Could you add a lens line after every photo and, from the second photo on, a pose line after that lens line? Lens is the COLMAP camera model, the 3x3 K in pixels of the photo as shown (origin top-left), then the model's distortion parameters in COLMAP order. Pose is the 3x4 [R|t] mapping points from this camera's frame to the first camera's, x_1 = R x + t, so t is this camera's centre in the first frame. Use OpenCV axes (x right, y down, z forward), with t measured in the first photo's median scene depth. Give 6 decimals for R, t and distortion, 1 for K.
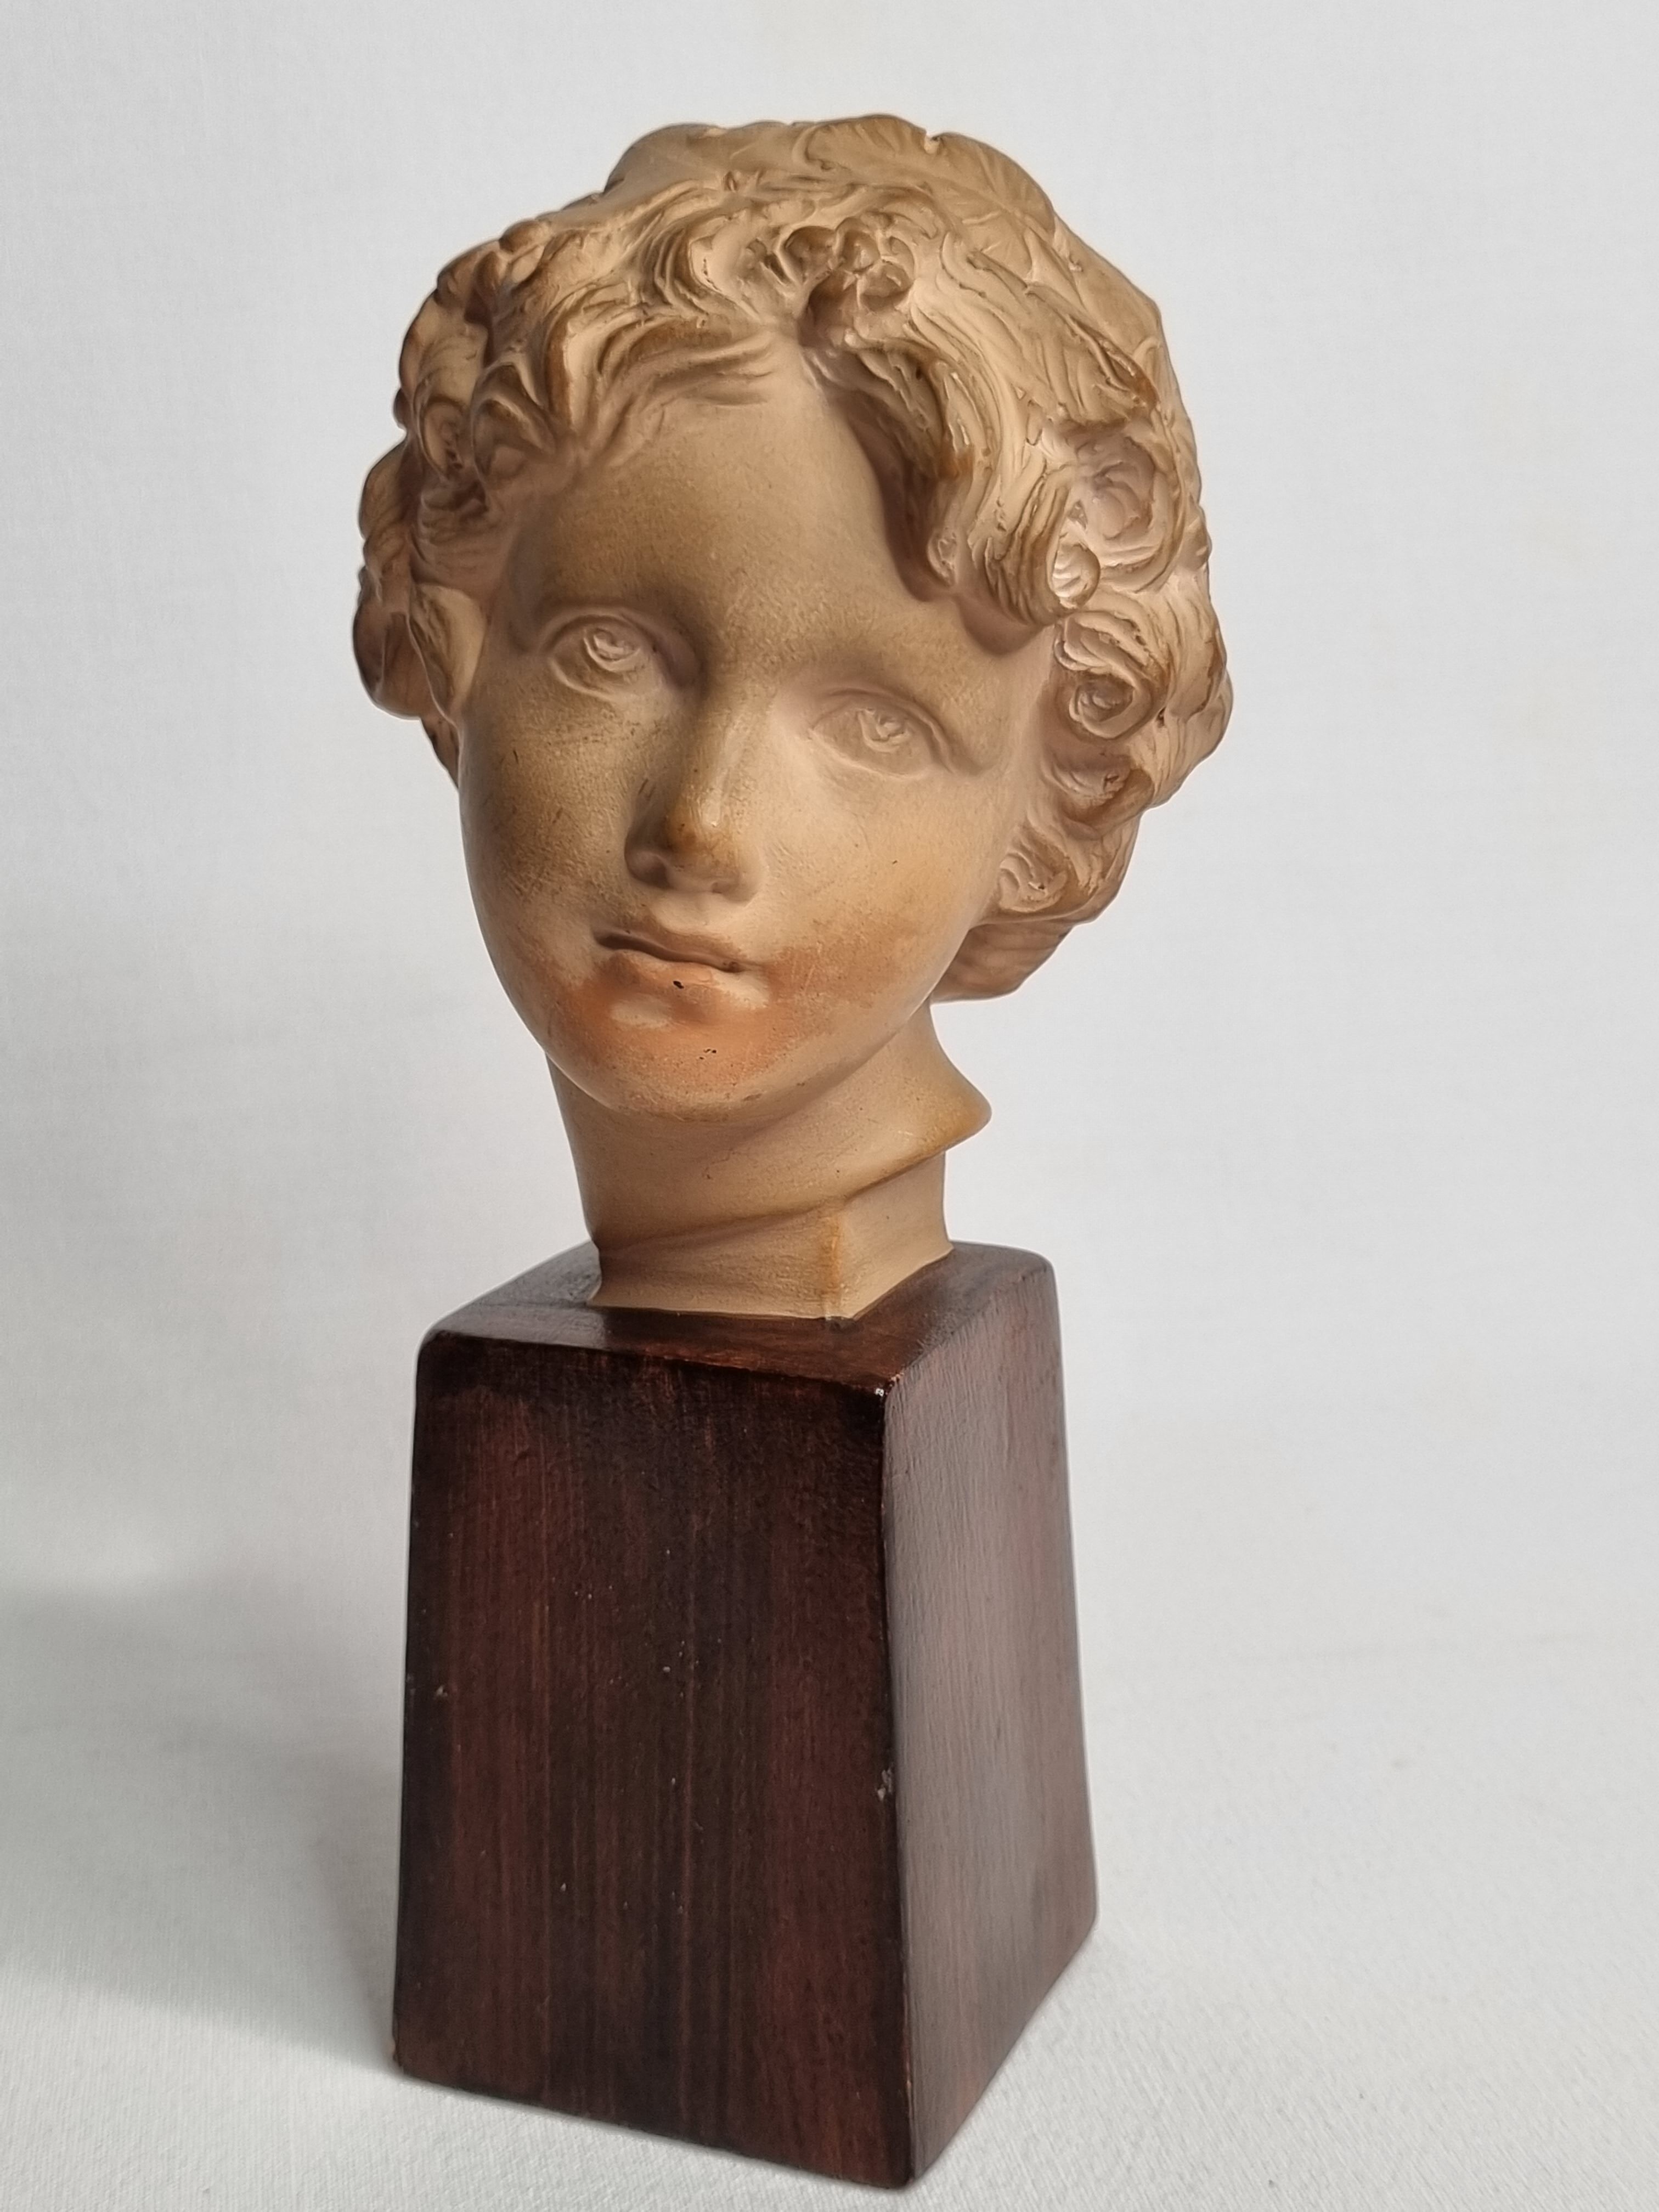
lens RADIAL K [[3104.7, 0, 870.2], [0, 3104.7, 1095.0], [0, 0, 1]] dist [-0.017656, 0.000000]
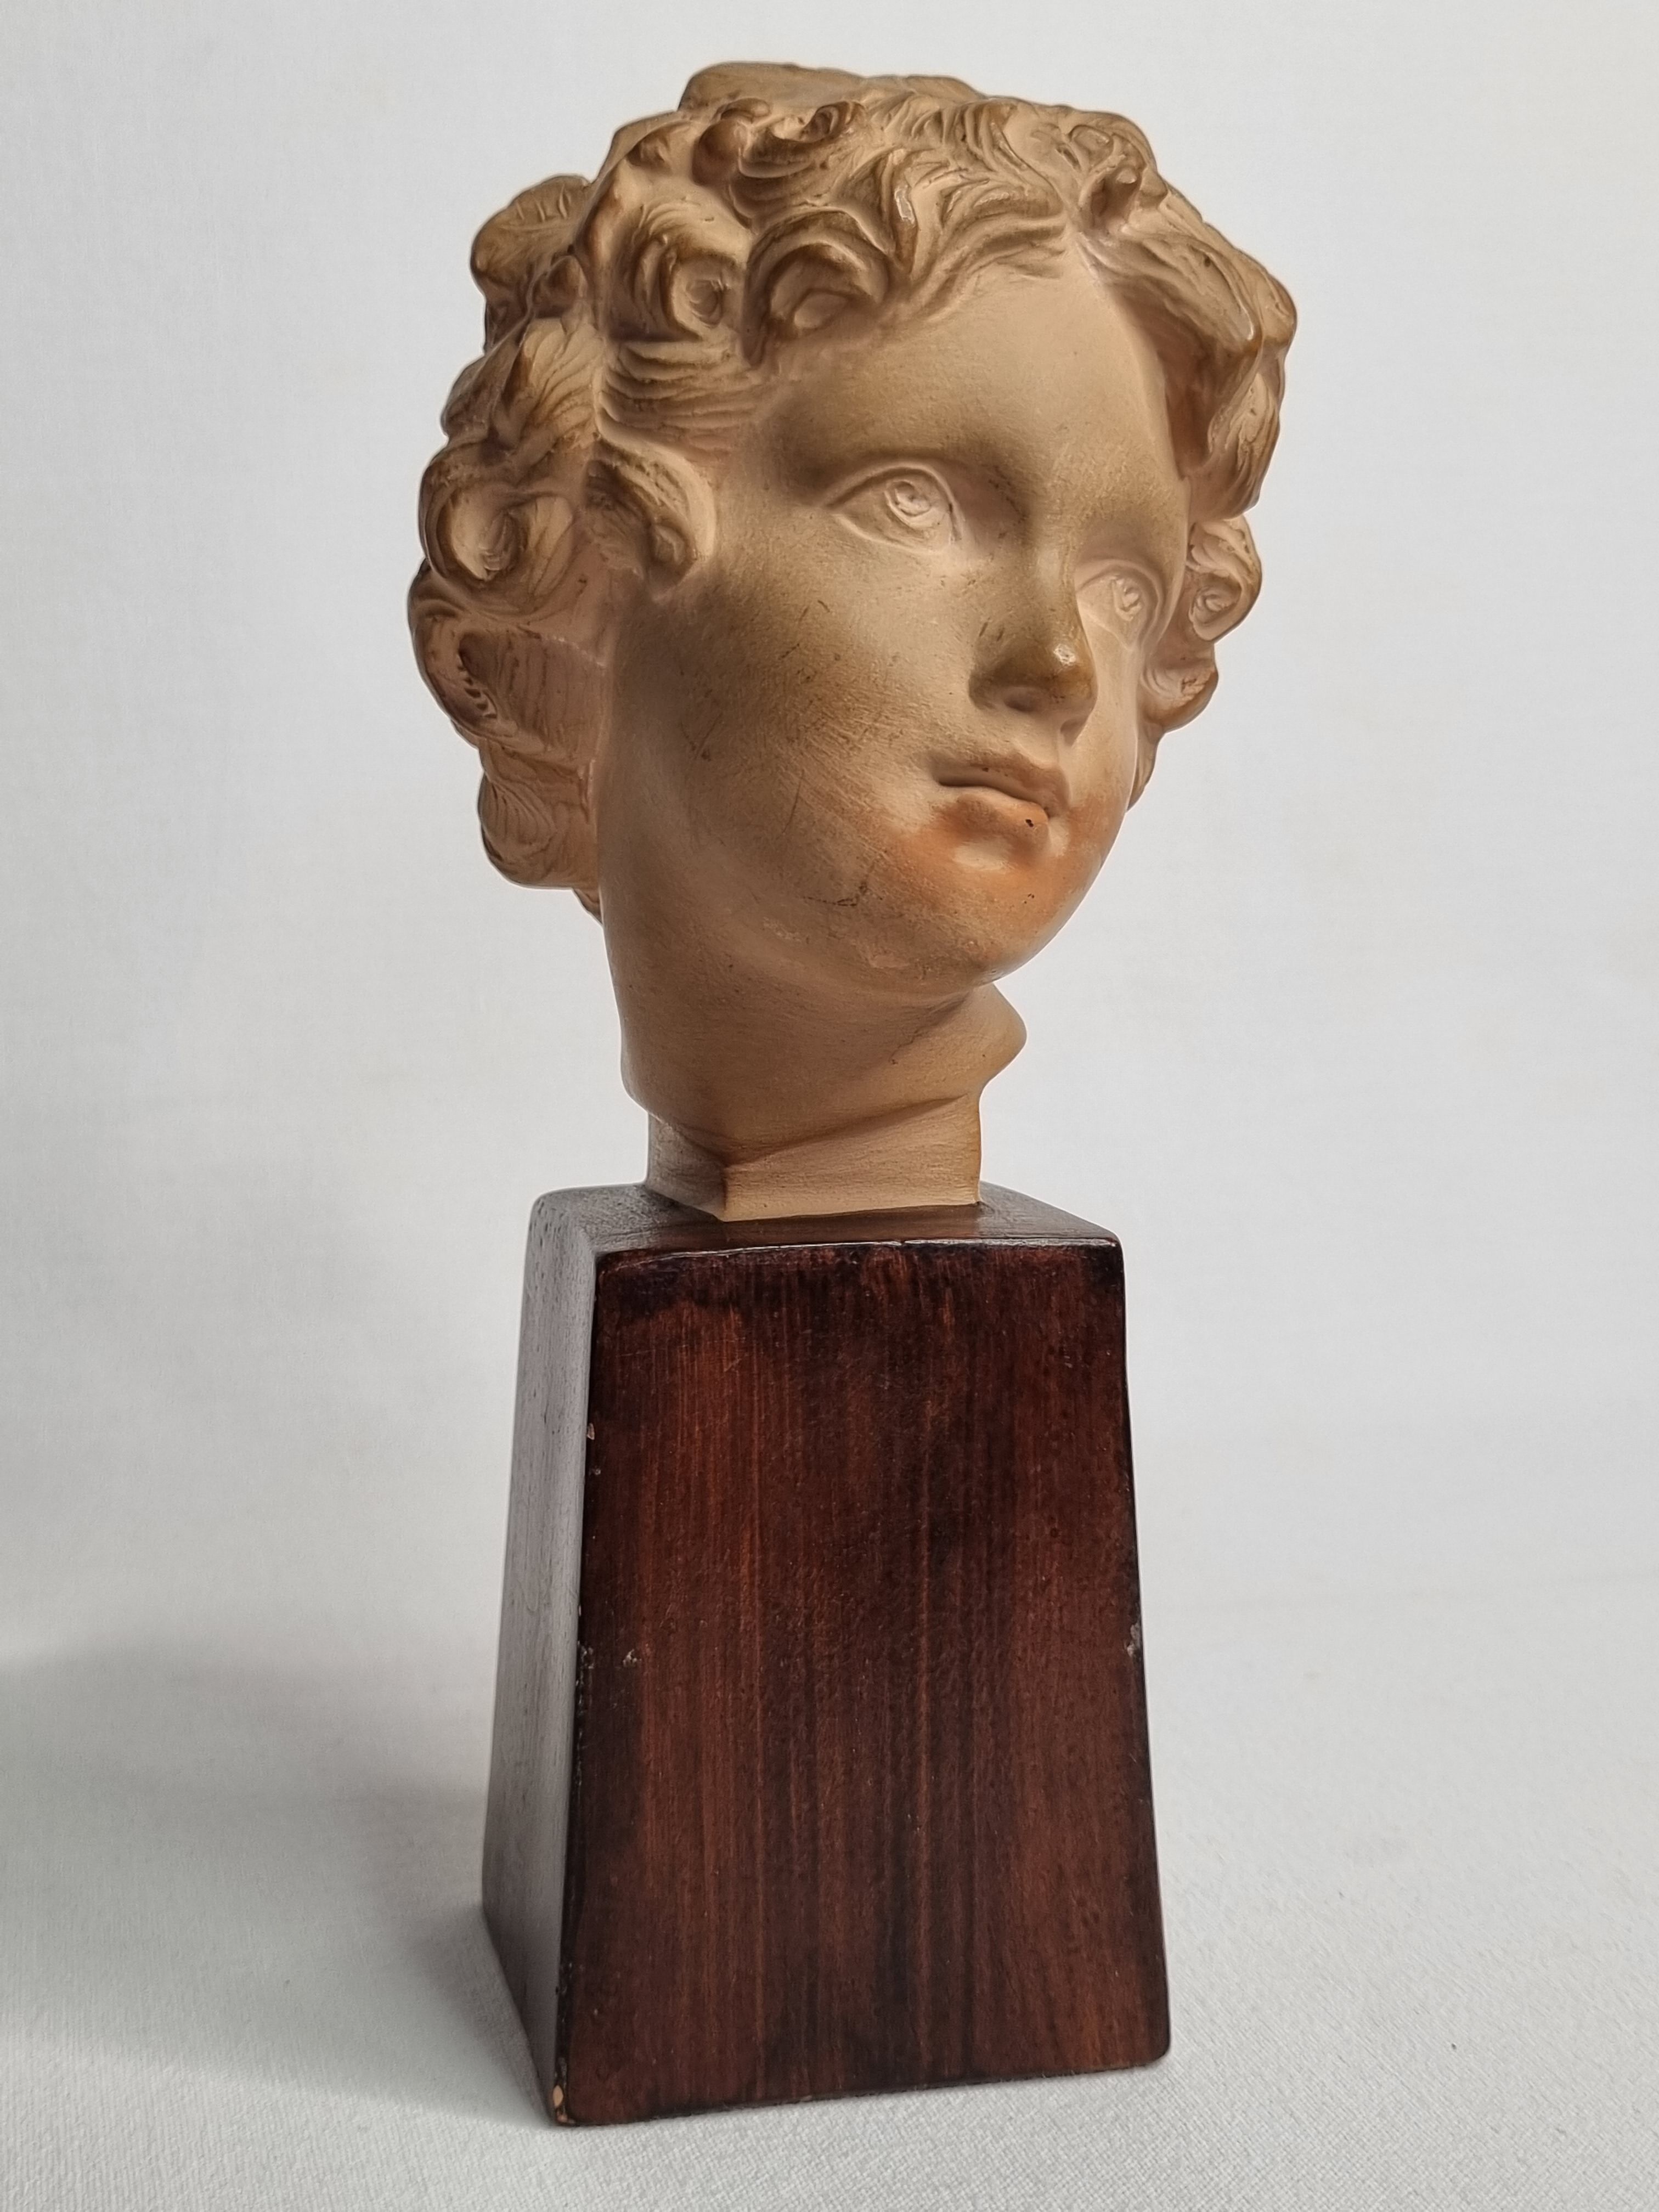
lens RADIAL K [[2730.9, 0, 859.7], [0, 2730.9, 1045.5], [0, 0, 1]] dist [-0.001408, 0.000000]
pose [[0.797887, -0.025355, 0.602273, -0.635970], [0.119139, 0.986040, -0.116323, 0.131566], [-0.590916, 0.164567, 0.789769, 0.334785]]
